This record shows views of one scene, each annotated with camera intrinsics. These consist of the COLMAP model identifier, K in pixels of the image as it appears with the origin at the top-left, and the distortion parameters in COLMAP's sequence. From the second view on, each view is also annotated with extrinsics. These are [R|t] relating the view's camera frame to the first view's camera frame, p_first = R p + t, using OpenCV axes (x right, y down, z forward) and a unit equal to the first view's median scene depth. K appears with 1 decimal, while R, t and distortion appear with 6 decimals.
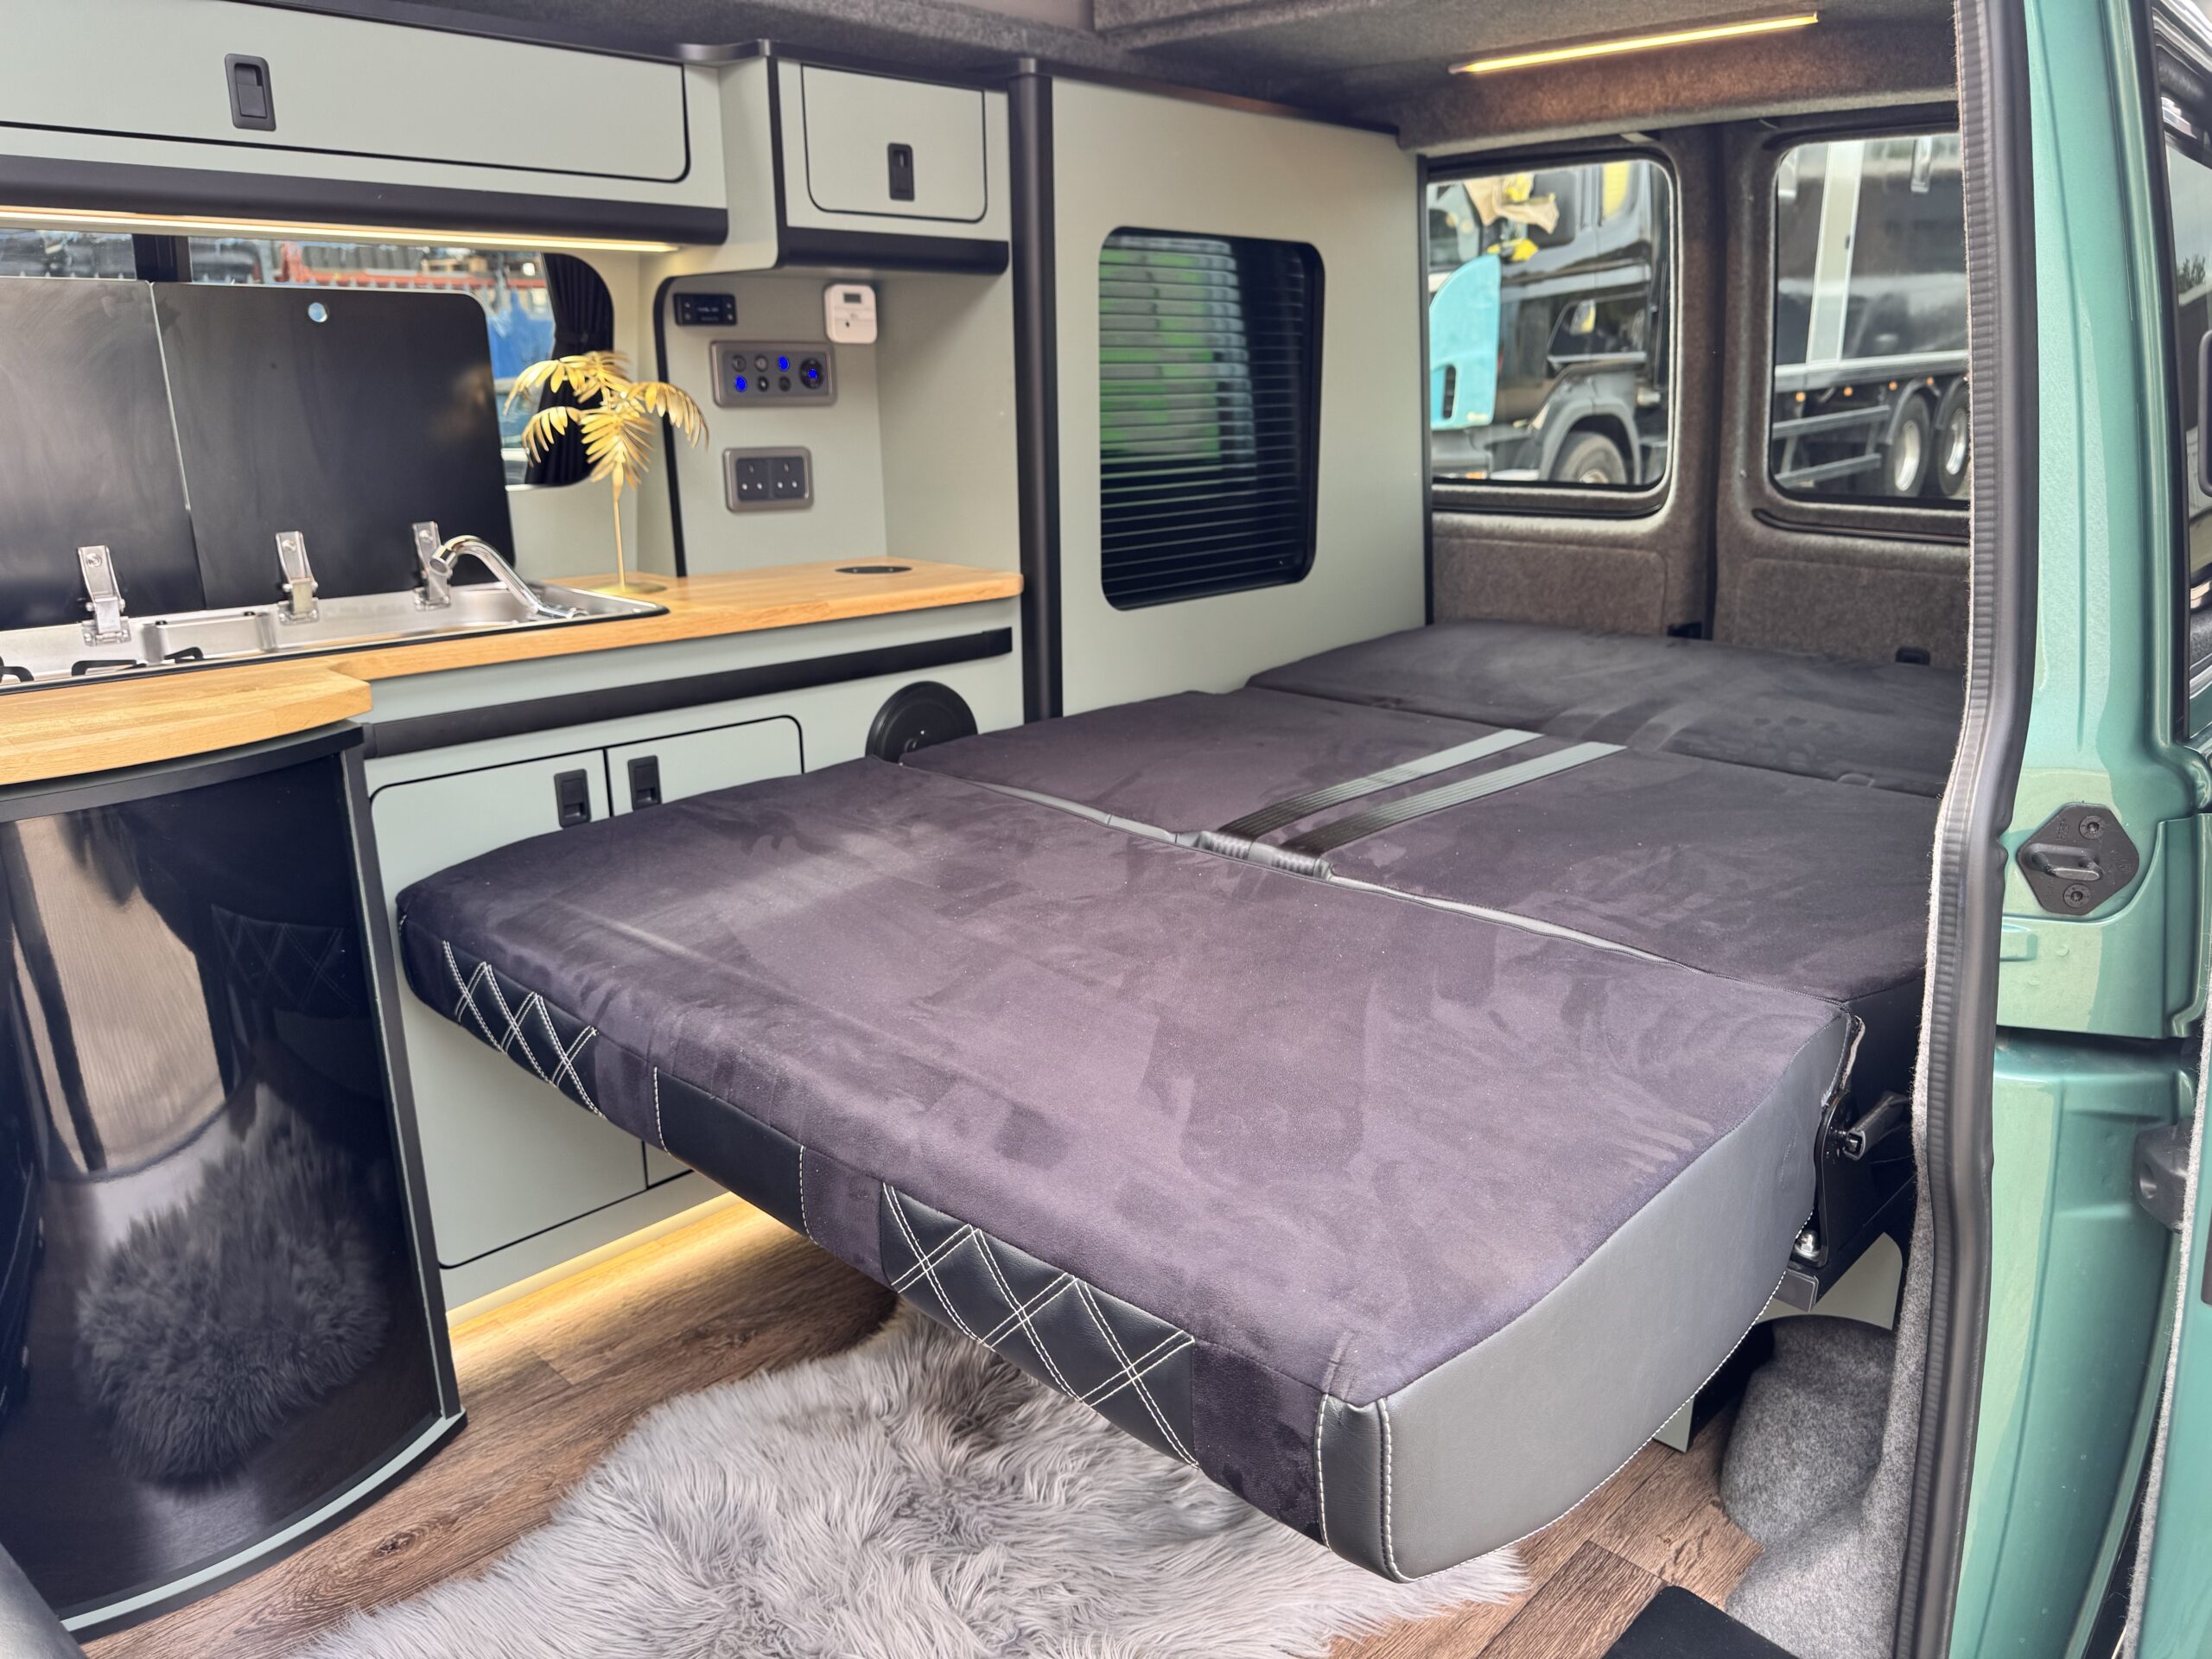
lens RADIAL K [[1571.2, 0, 1092.3], [0, 1571.2, 845.9], [0, 0, 1]] dist [0.031413, -0.043139]
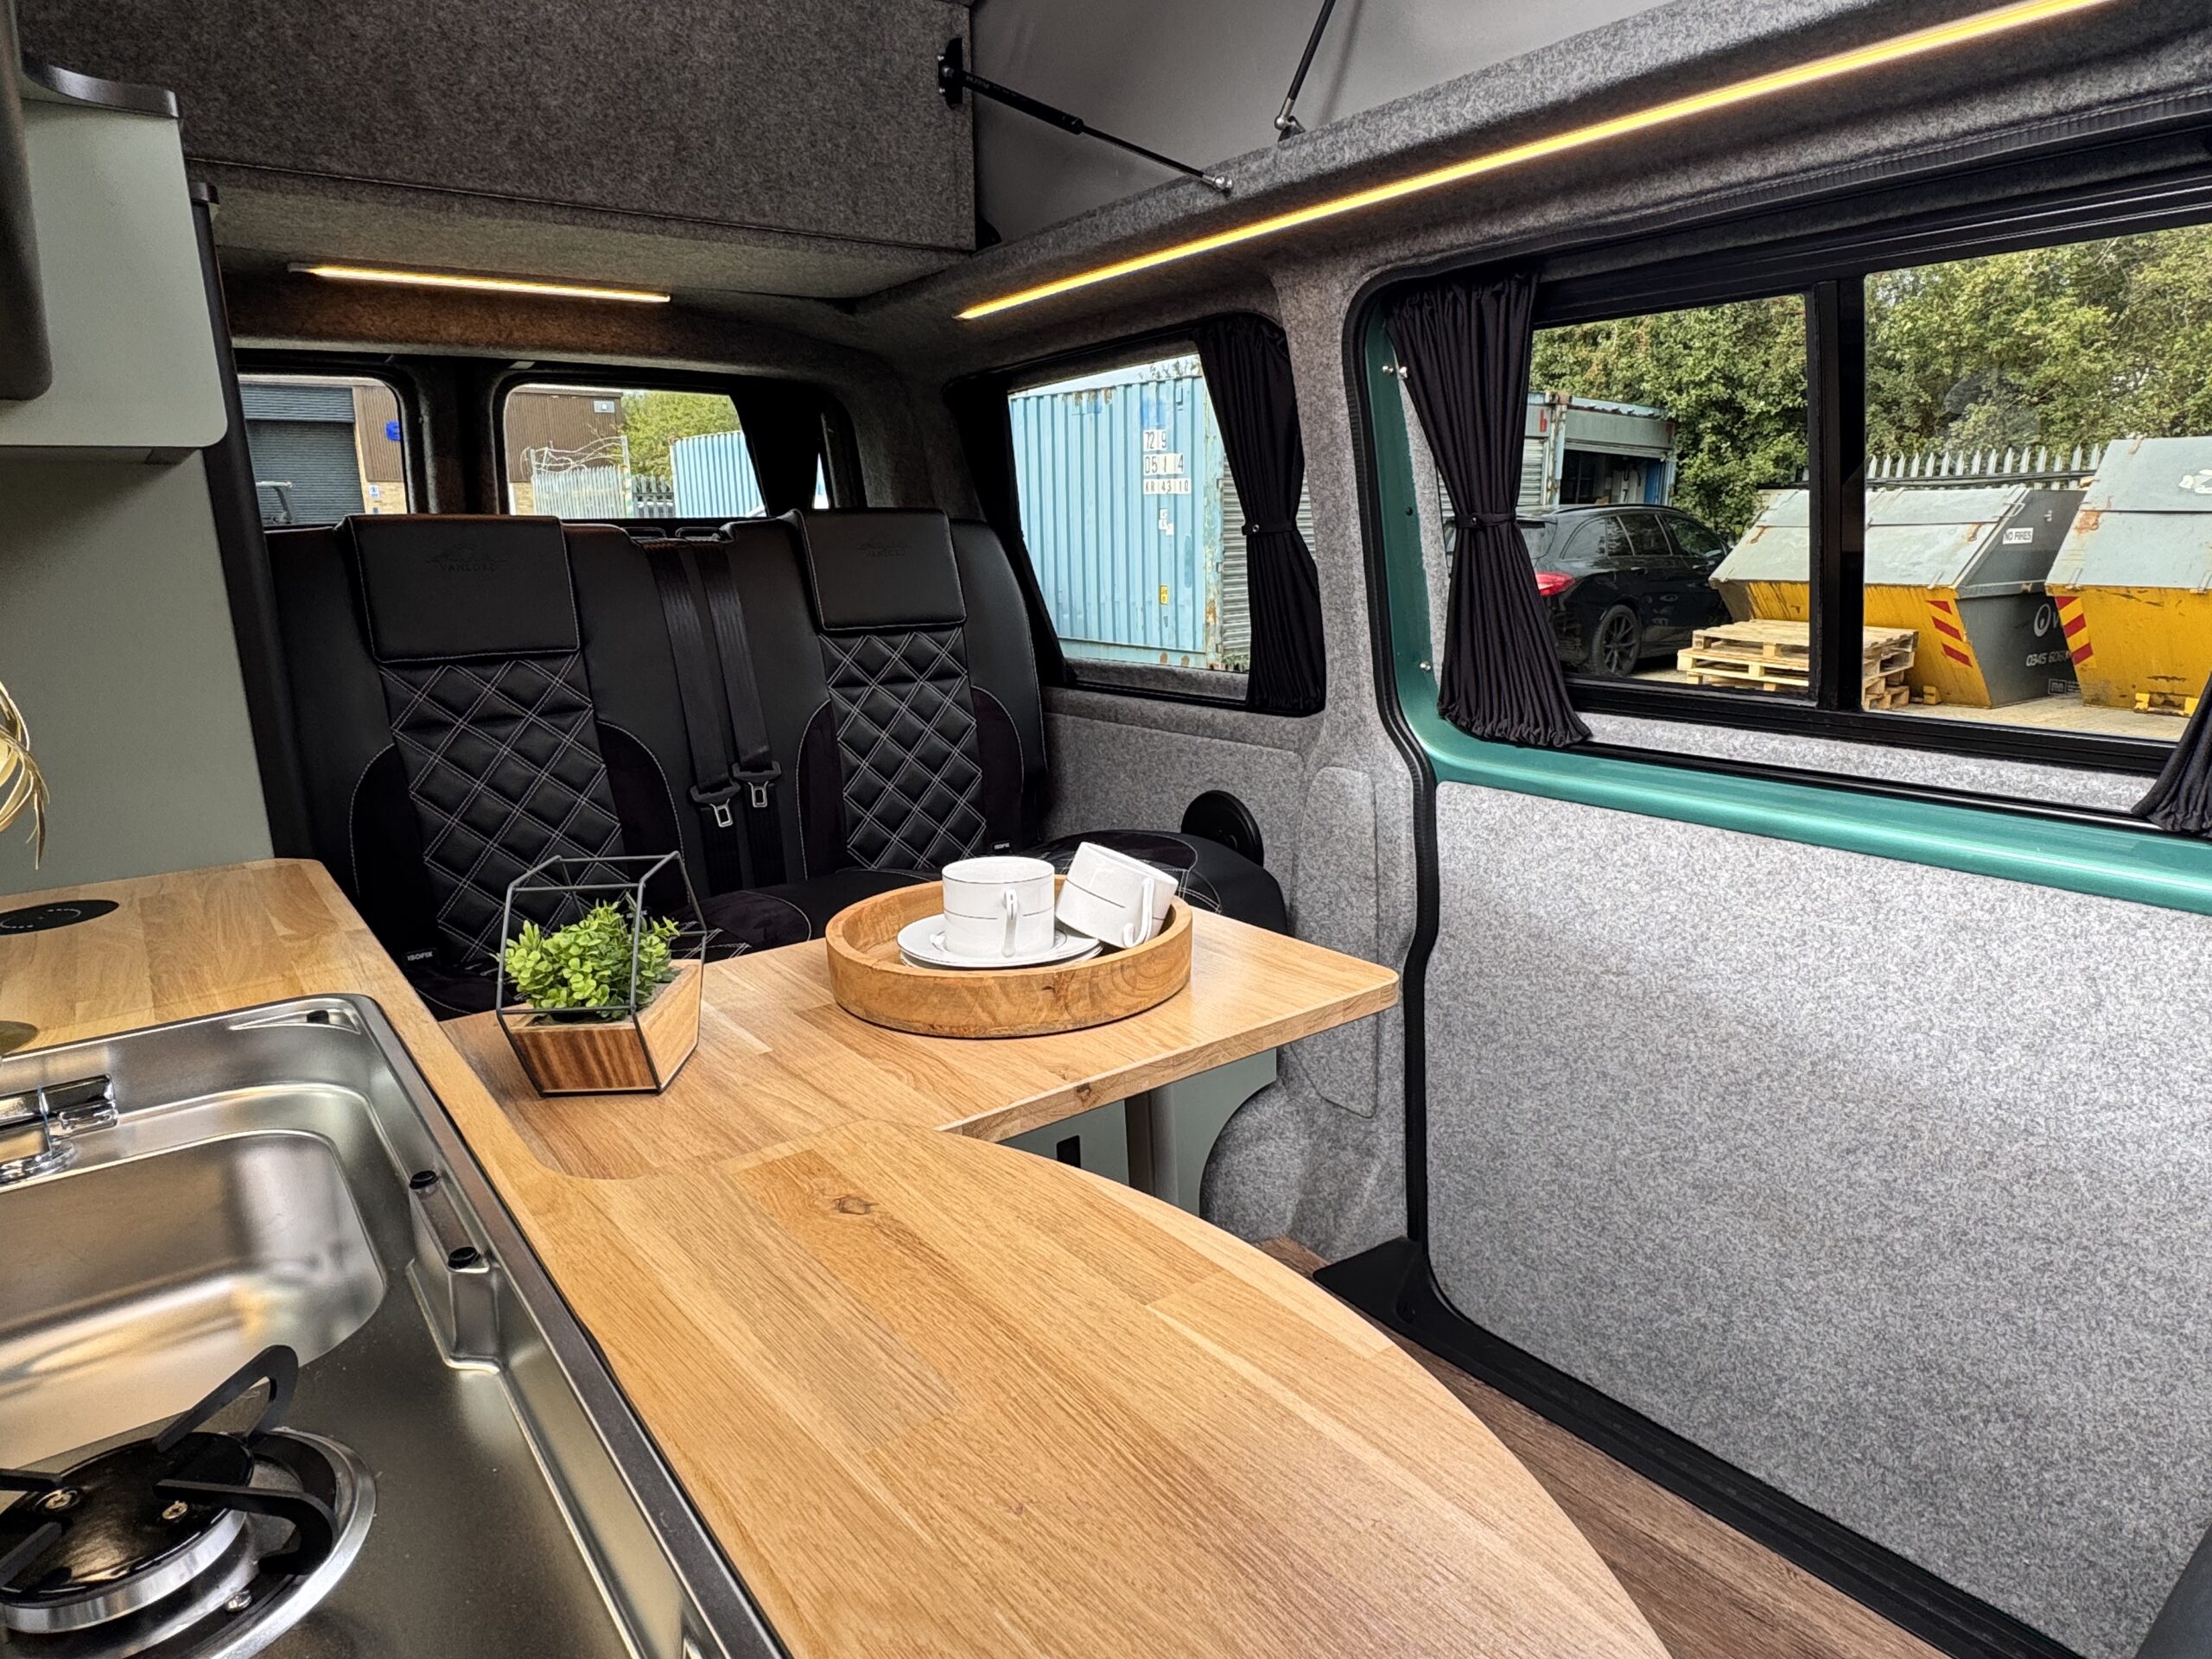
lens RADIAL K [[1334.8, 0, 1111.9], [0, 1334.8, 799.1], [0, 0, 1]] dist [-0.002737, -0.000952]
pose [[0.153140, -0.196569, 0.968457, -0.626564], [0.307346, 0.940887, 0.142373, -0.183862], [-0.939195, 0.275848, 0.204503, 0.549917]]
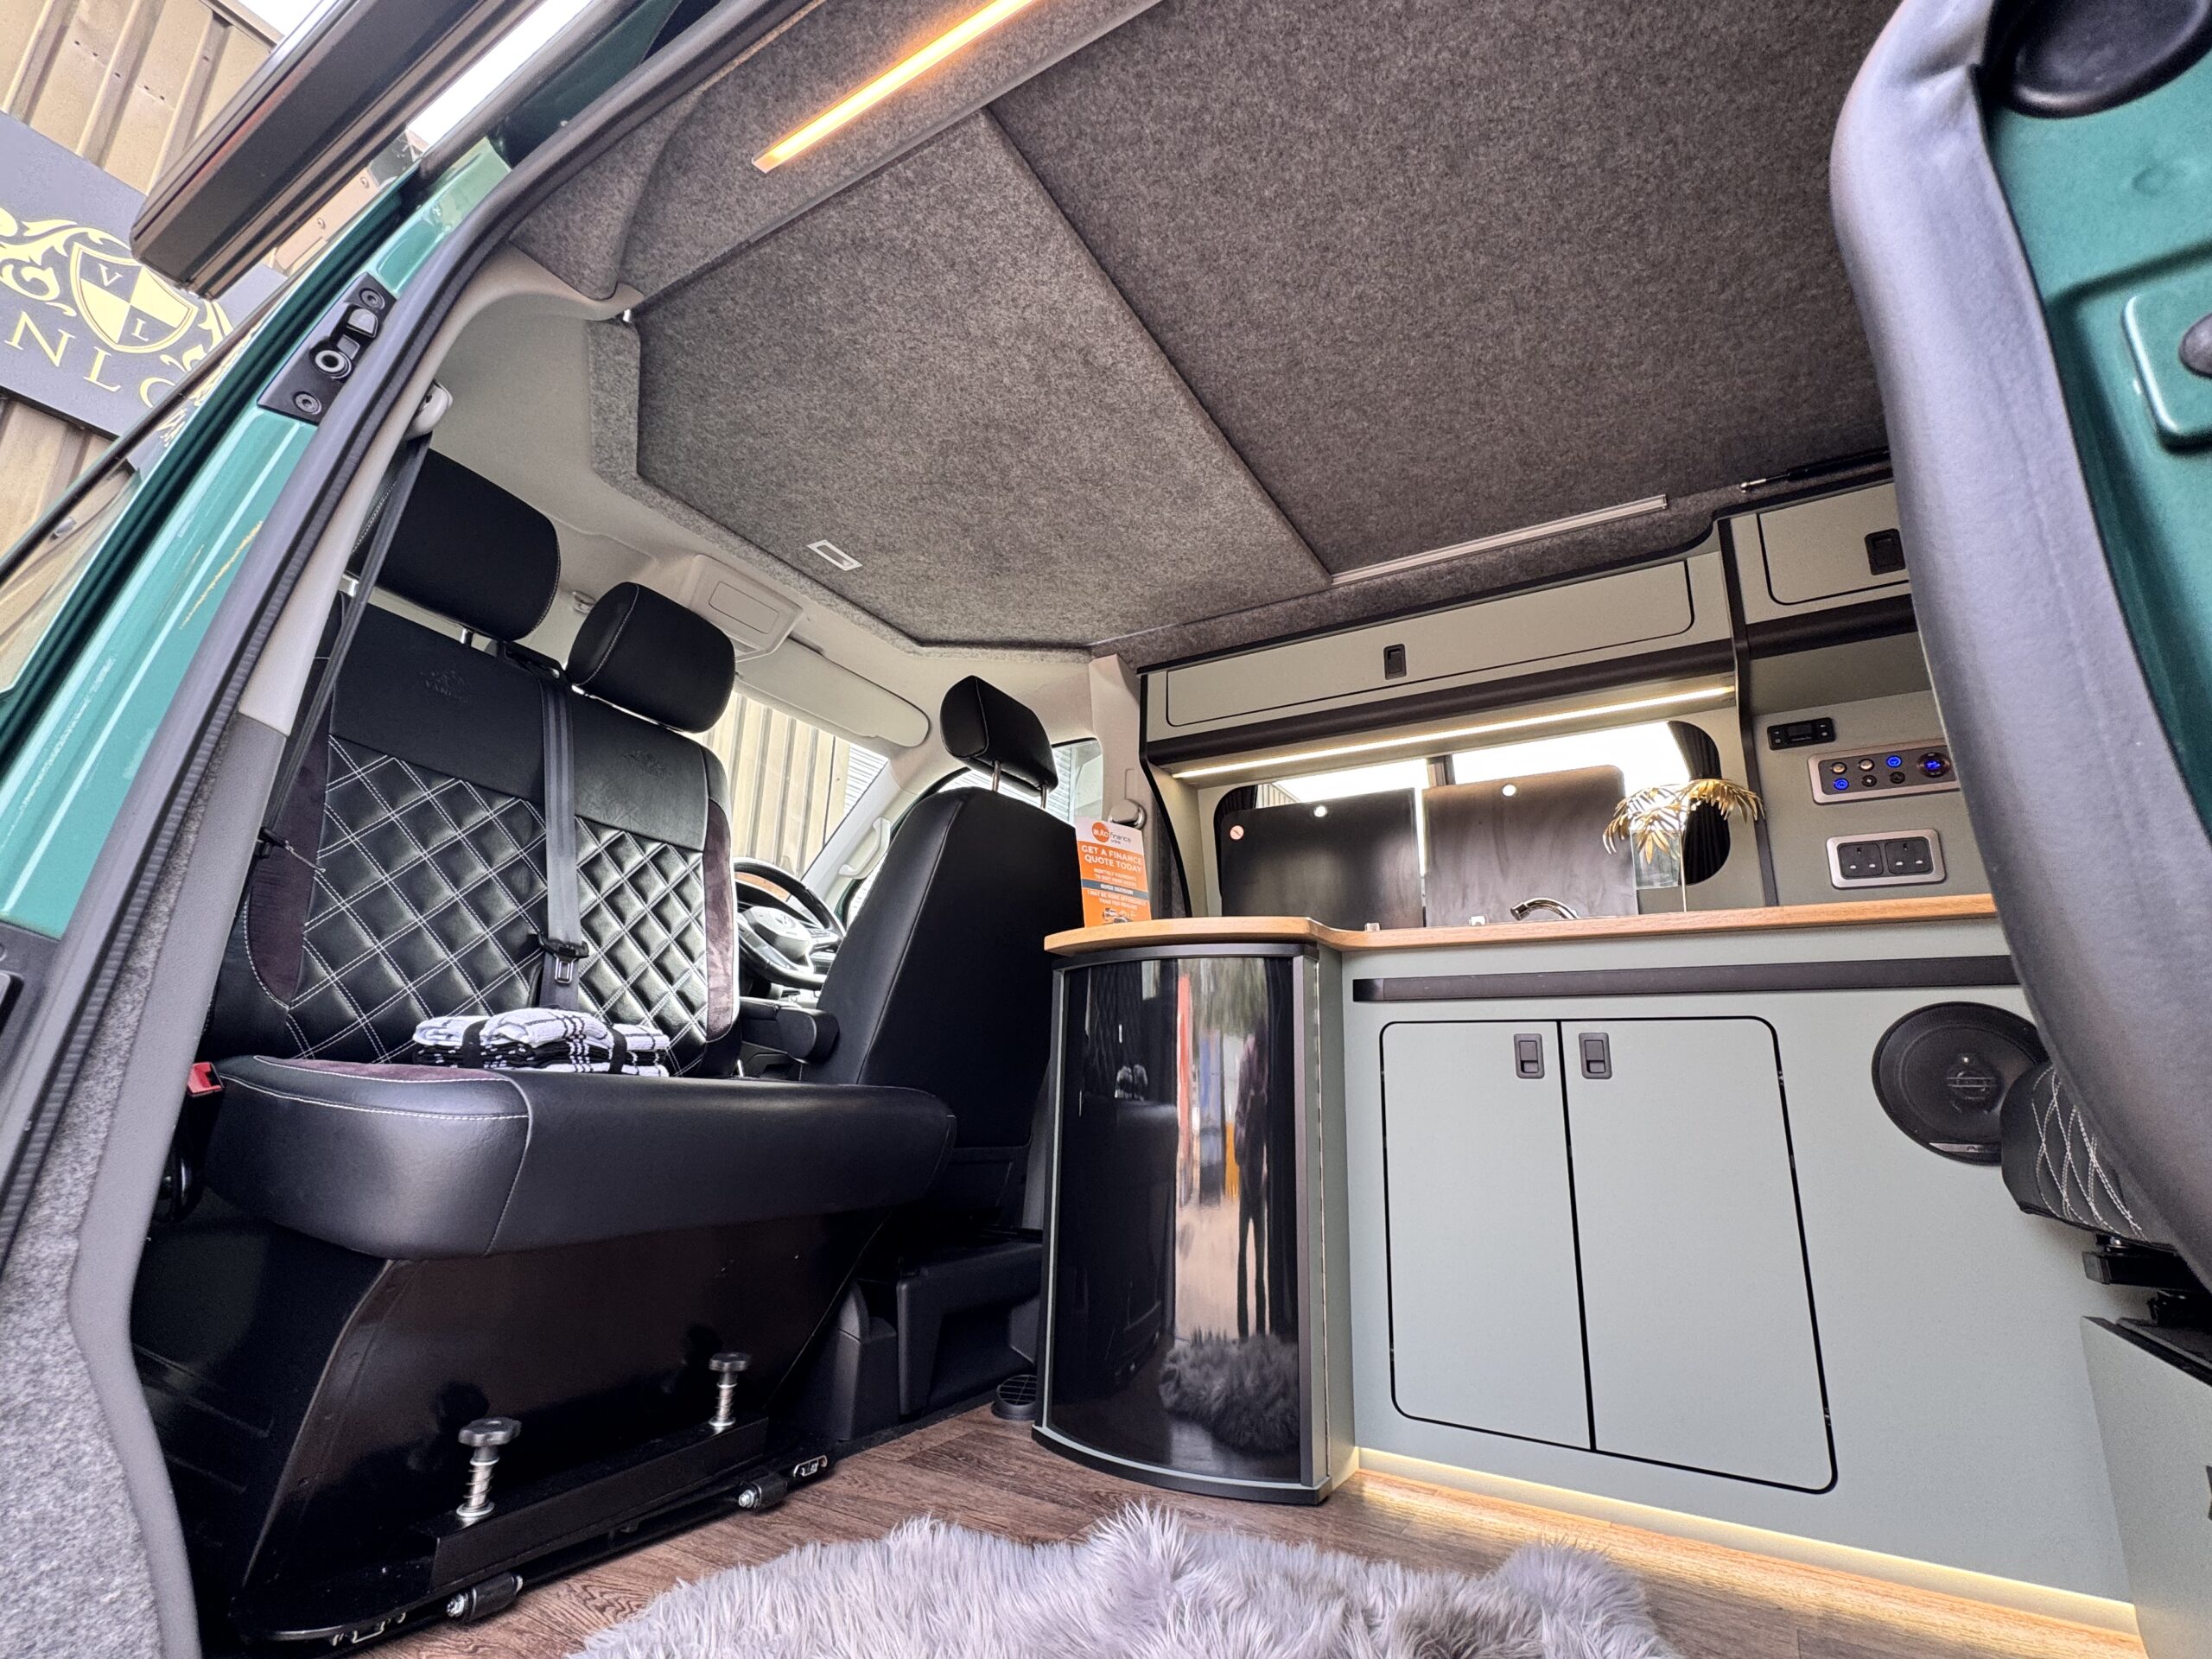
lens RADIAL K [[1002.6, 0, 1106.0], [0, 1002.6, 829.5], [0, 0, 1]] dist [-0.008707, 0.004368]
pose [[0.228884, -0.244383, -0.942279, 0.369714], [-0.313561, 0.897875, -0.309032, 0.147913], [0.921570, 0.366194, 0.128880, 0.446934]]
